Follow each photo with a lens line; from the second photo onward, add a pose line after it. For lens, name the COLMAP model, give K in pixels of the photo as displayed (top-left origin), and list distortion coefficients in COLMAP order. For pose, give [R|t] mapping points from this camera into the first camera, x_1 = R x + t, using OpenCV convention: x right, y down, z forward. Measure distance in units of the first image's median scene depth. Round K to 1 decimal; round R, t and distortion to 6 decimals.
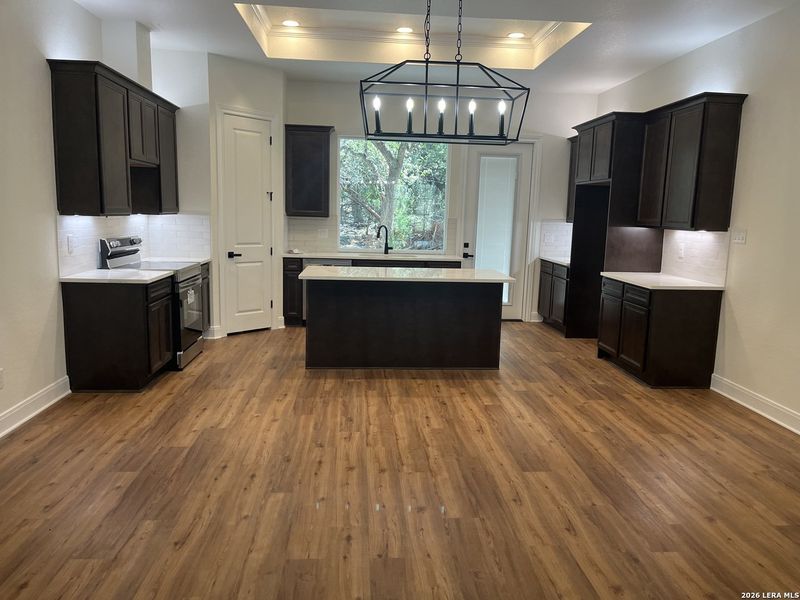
lens RADIAL K [[612.7, 0, 403.3], [0, 612.7, 303.1], [0, 0, 1]] dist [0.036011, -0.002533]
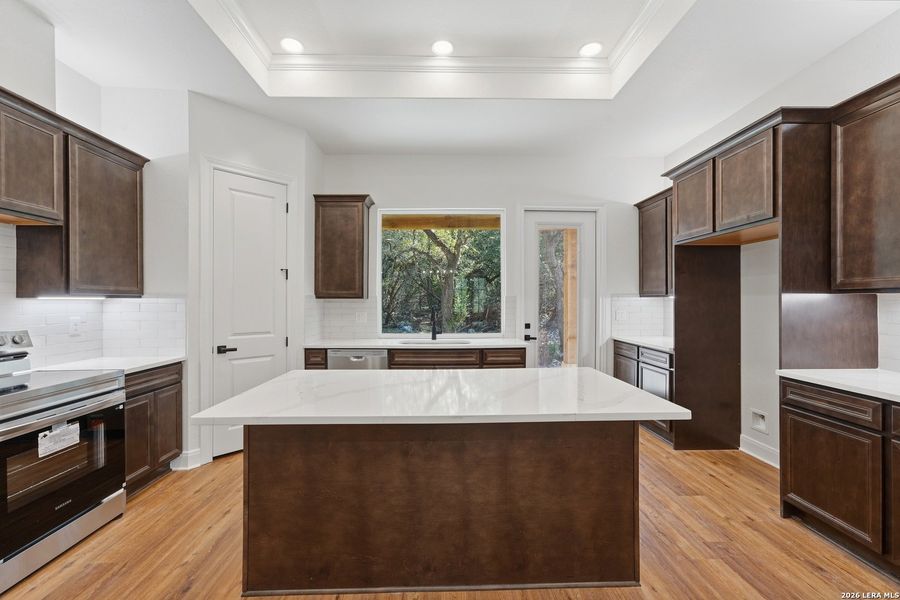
lens RADIAL K [[364.7, 0, 447.9], [0, 364.7, 301.4], [0, 0, 1]] dist [-0.017852, 0.010736]
pose [[0.998250, -0.030498, -0.050669, 0.025727], [0.022523, 0.988263, -0.151092, -0.077294], [0.054682, 0.149686, 0.987220, 0.690398]]
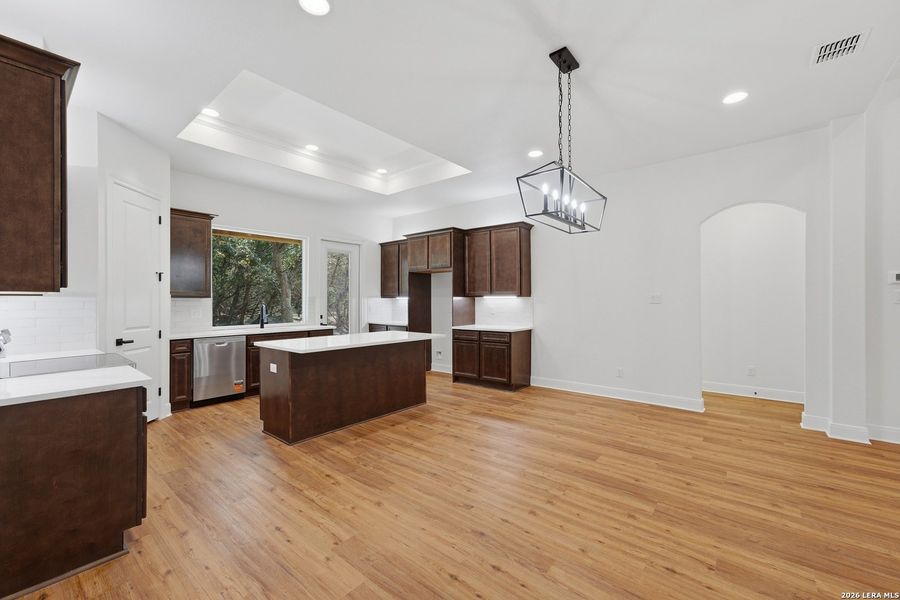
lens RADIAL K [[373.0, 0, 450.0], [0, 373.0, 300.0], [0, 0, 1]] dist [-0.019458, 0.012652]
pose [[0.693302, -0.029441, 0.720046, -0.402925], [0.130987, 0.987670, -0.085739, -0.038960], [-0.708643, 0.153759, 0.688610, 0.374767]]
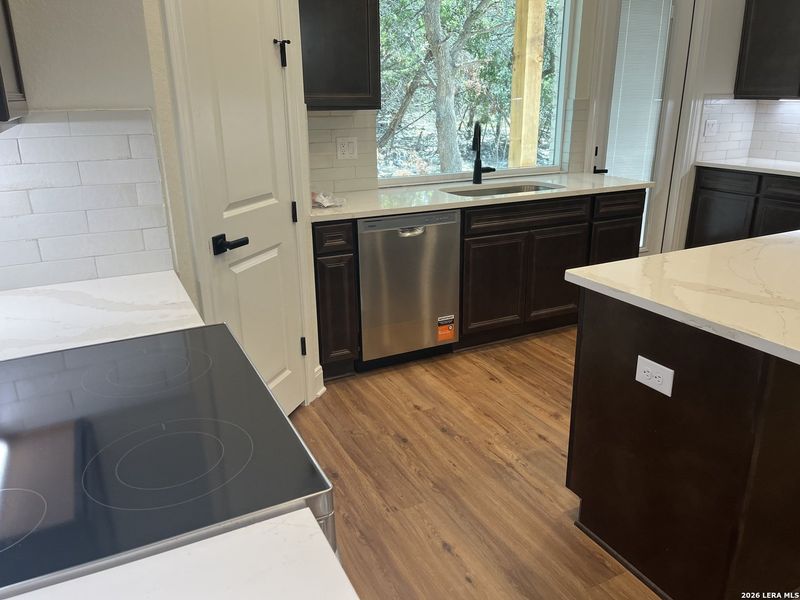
lens RADIAL K [[612.7, 0, 403.3], [0, 612.7, 303.1], [0, 0, 1]] dist [0.036011, -0.002533]
pose [[0.922383, -0.156824, 0.353010, -0.377511], [0.092187, 0.976842, 0.193084, -0.124020], [-0.375115, -0.145554, 0.915479, 0.810767]]
